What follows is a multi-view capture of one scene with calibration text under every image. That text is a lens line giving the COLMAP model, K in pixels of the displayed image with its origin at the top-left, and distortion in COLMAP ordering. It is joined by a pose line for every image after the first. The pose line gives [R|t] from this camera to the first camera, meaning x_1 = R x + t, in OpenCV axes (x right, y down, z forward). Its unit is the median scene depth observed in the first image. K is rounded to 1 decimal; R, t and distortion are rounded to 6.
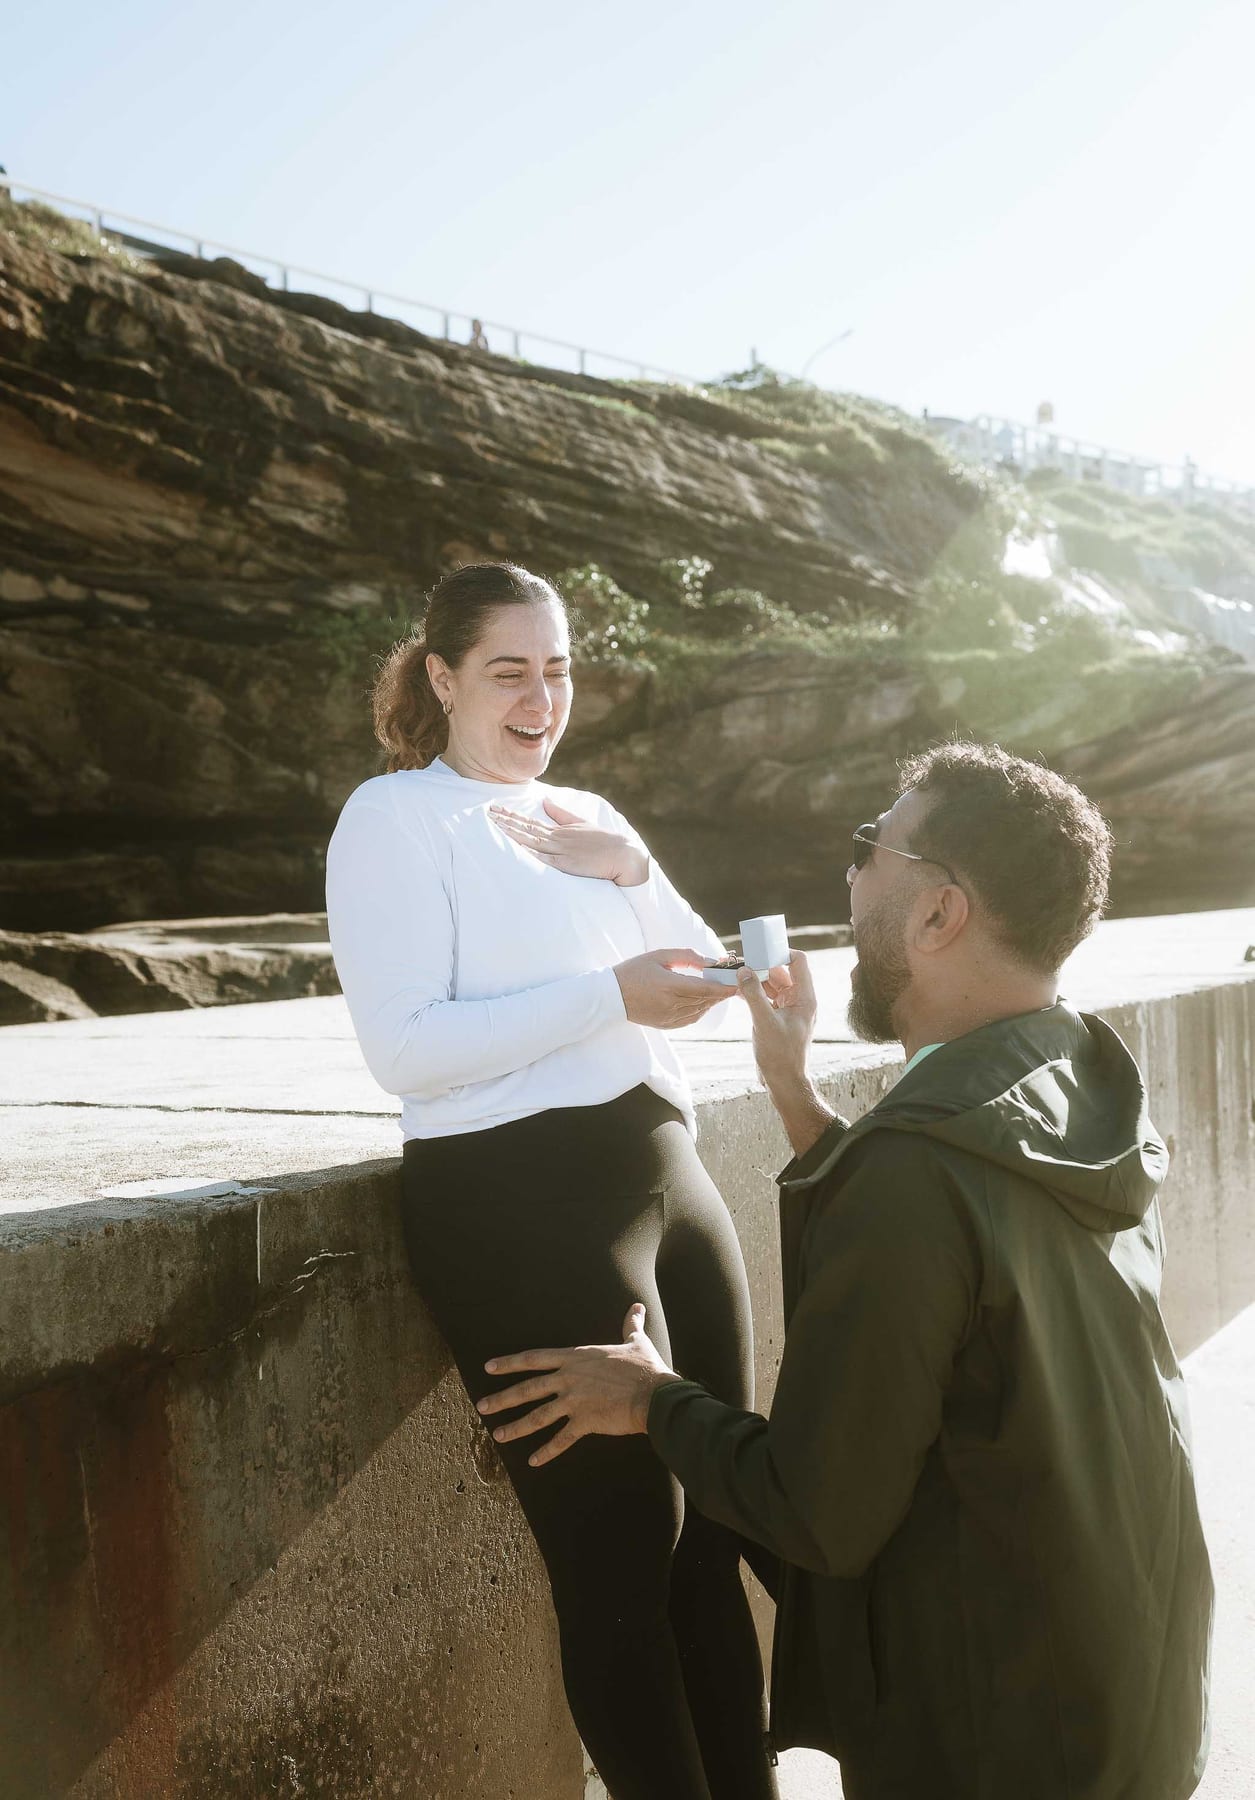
lens RADIAL K [[1813.0, 0, 621.7], [0, 1813.0, 940.1], [0, 0, 1]] dist [-0.004281, 0.001701]
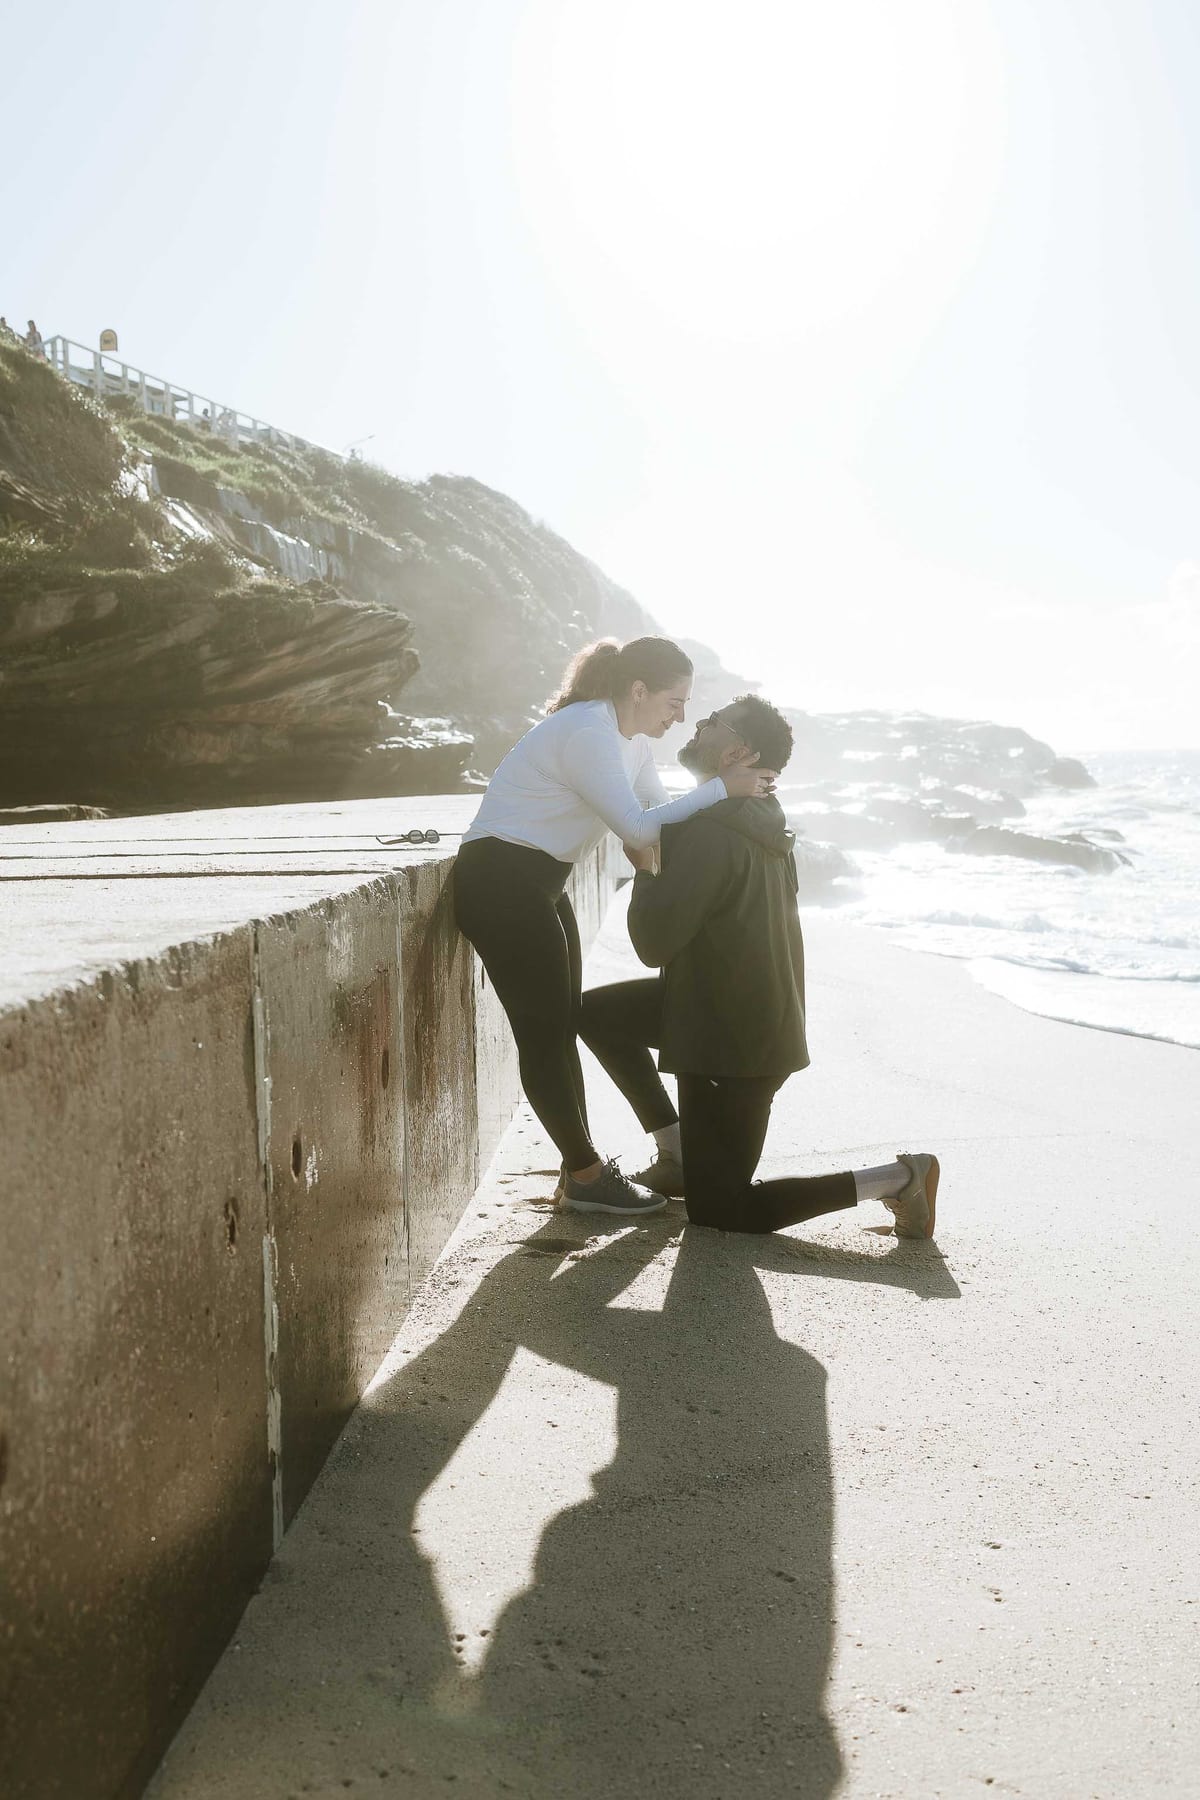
lens RADIAL K [[1751.4, 0, 594.0], [0, 1751.4, 902.6], [0, 0, 1]] dist [-0.000581, 0.008642]
pose [[0.860680, -0.011394, 0.509020, -0.113045], [-0.005874, 0.999461, 0.032304, 0.011880], [-0.509113, -0.030794, 0.860149, -0.099879]]
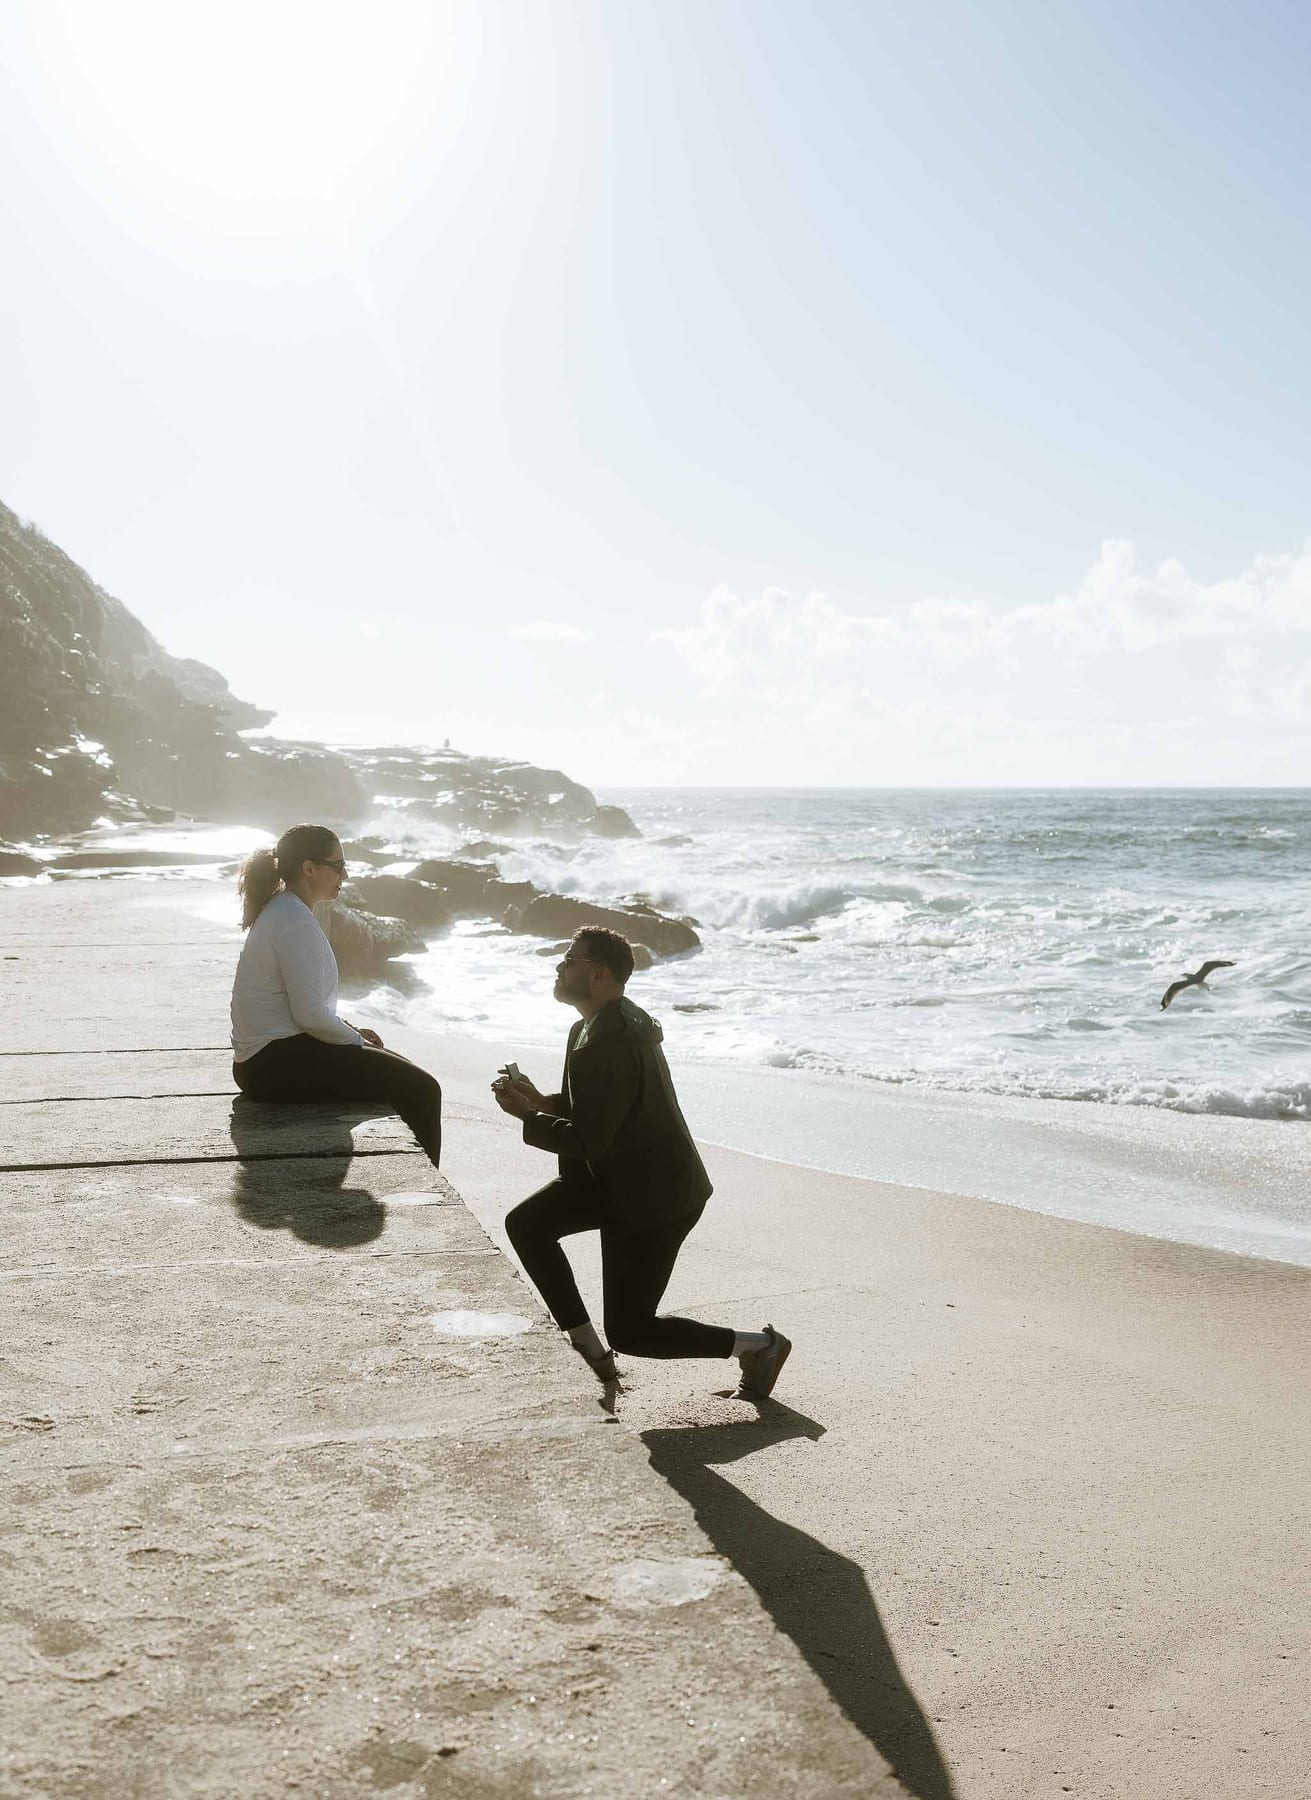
lens RADIAL K [[1994.6, 0, 649.9], [0, 1994.6, 944.1], [0, 0, 1]] dist [-0.007078, 0.015952]
pose [[0.677684, -0.007665, 0.735314, -0.214019], [-0.016508, 0.999535, 0.025633, -0.020405], [-0.735168, -0.029510, 0.677242, -0.133953]]
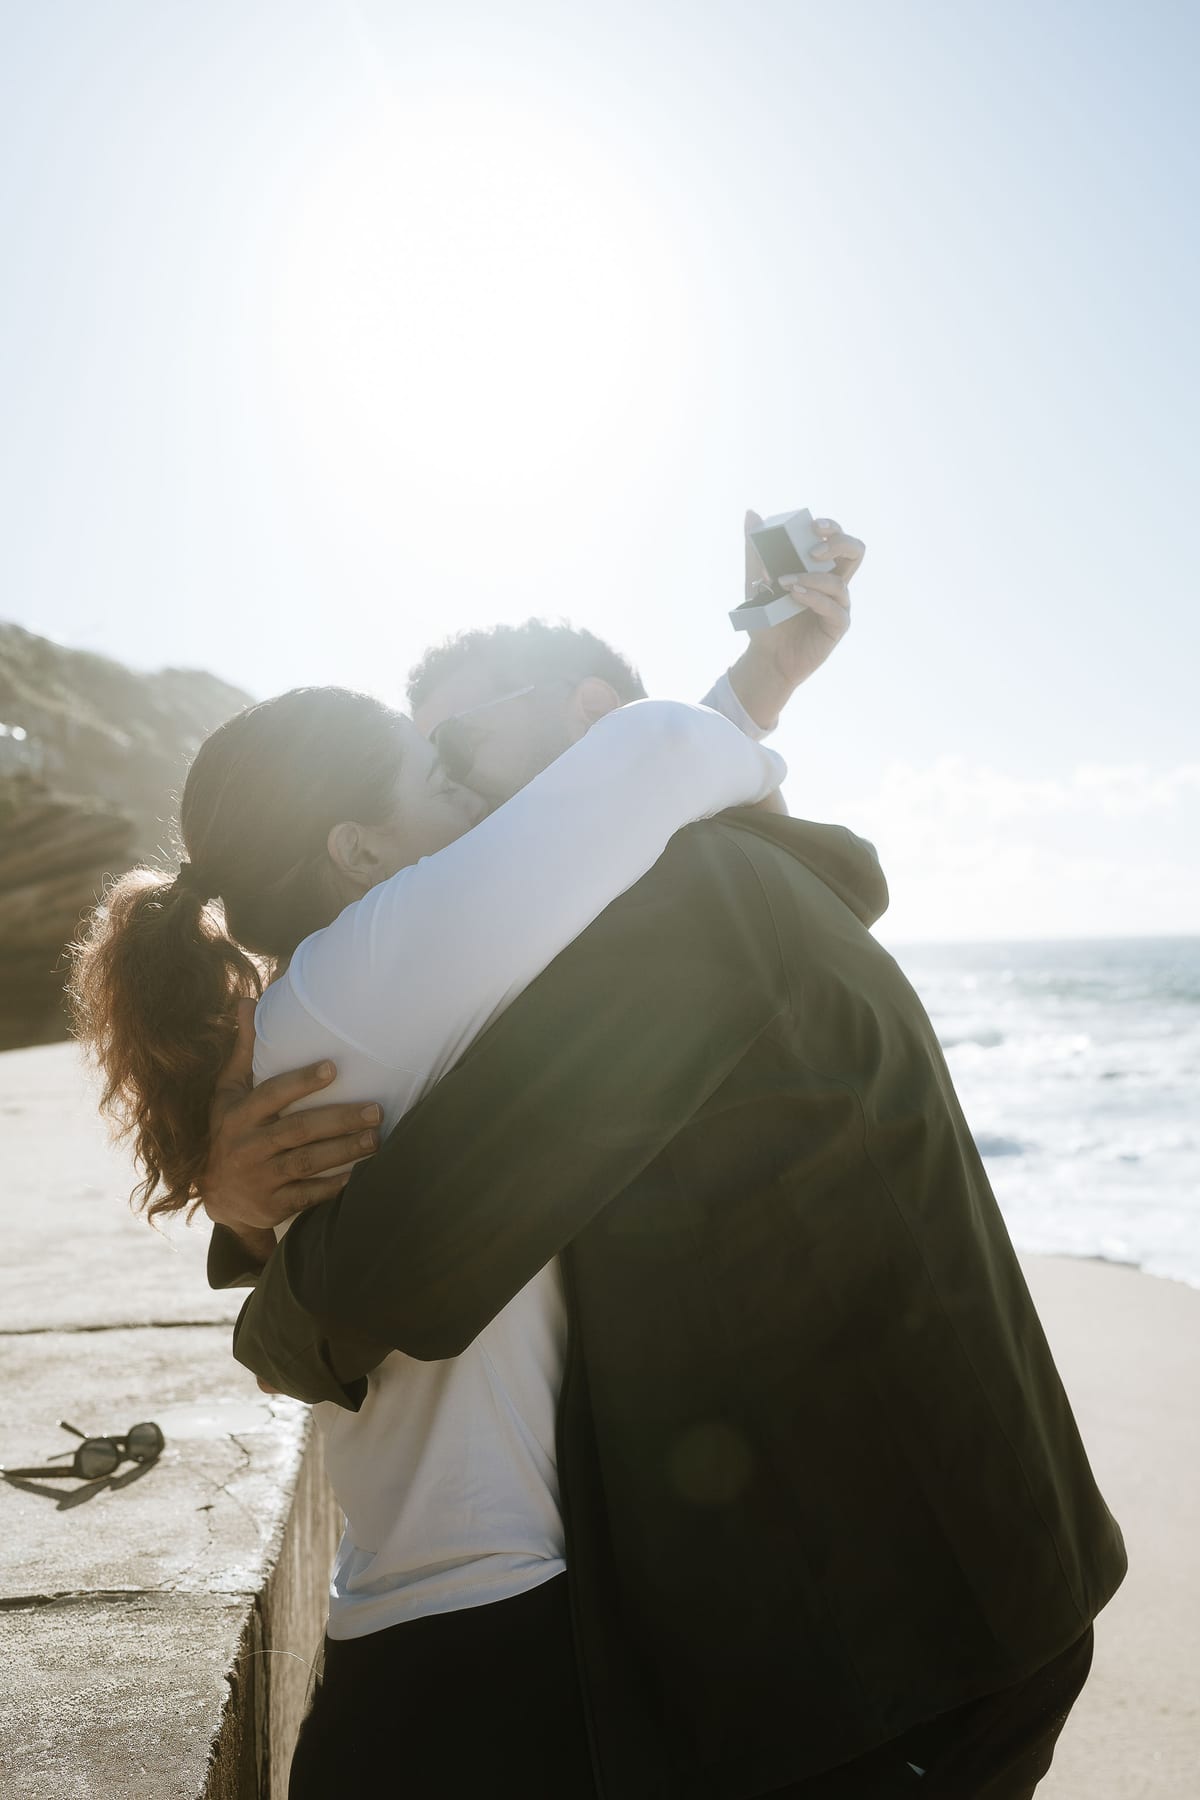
lens RADIAL K [[1751.4, 0, 594.0], [0, 1751.4, 902.6], [0, 0, 1]] dist [-0.000581, 0.008642]
pose [[0.775861, 0.041395, 0.629544, -0.041920], [0.010079, 0.996905, -0.077972, -0.011653], [-0.630823, 0.066840, 0.773042, 0.048319]]
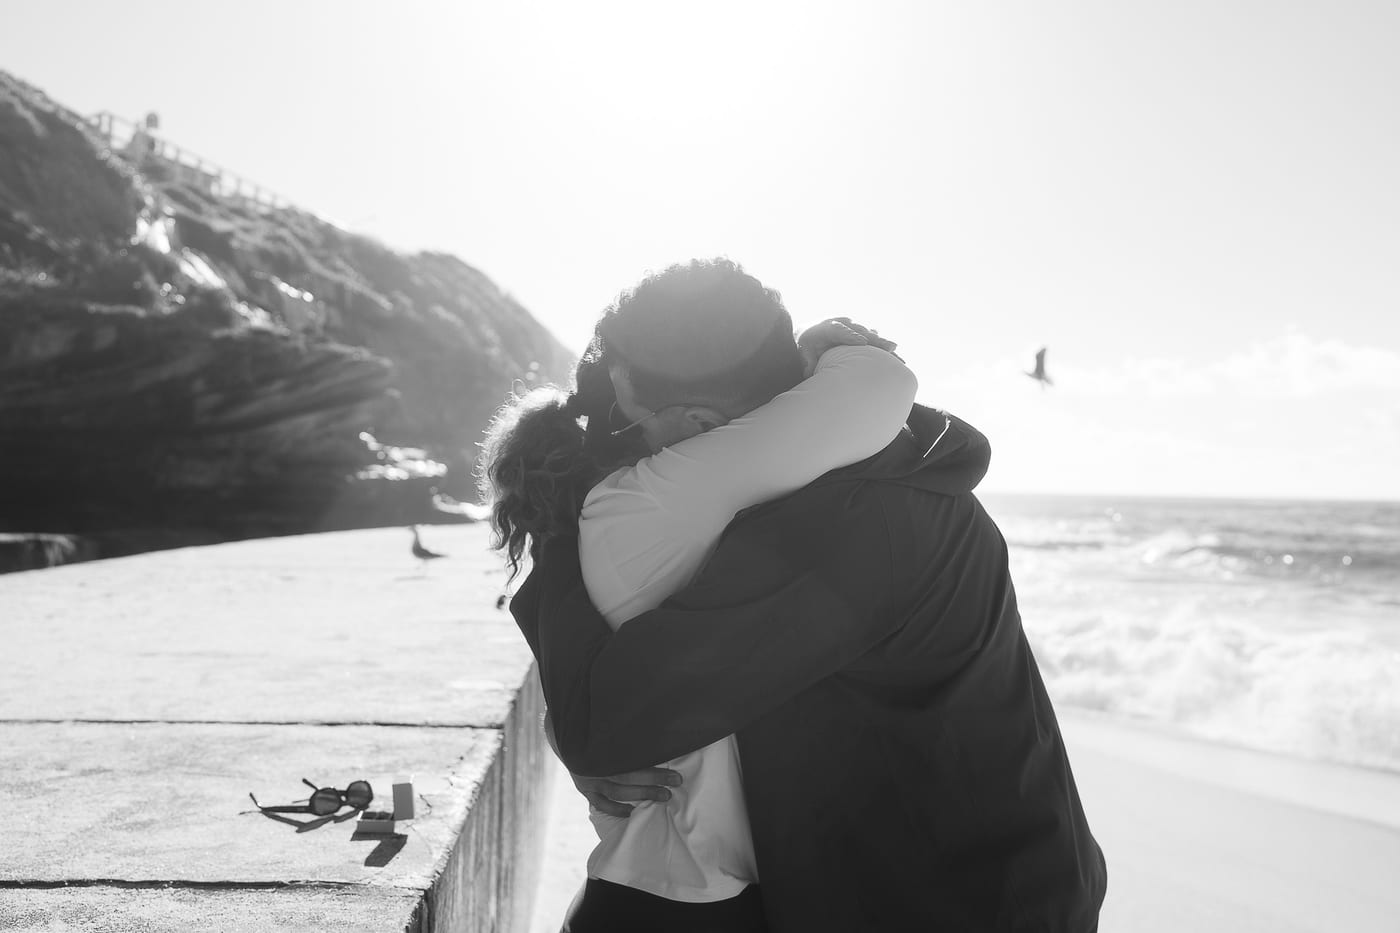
lens RADIAL K [[1362.2, 0, 680.7], [0, 1362.2, 462.2], [0, 0, 1]] dist [-0.000581, 0.008642]
pose [[0.801293, 0.073749, 0.593709, -0.044456], [-0.042792, 0.996896, -0.066078, -0.009763], [-0.596740, 0.027542, 0.801962, 0.038689]]
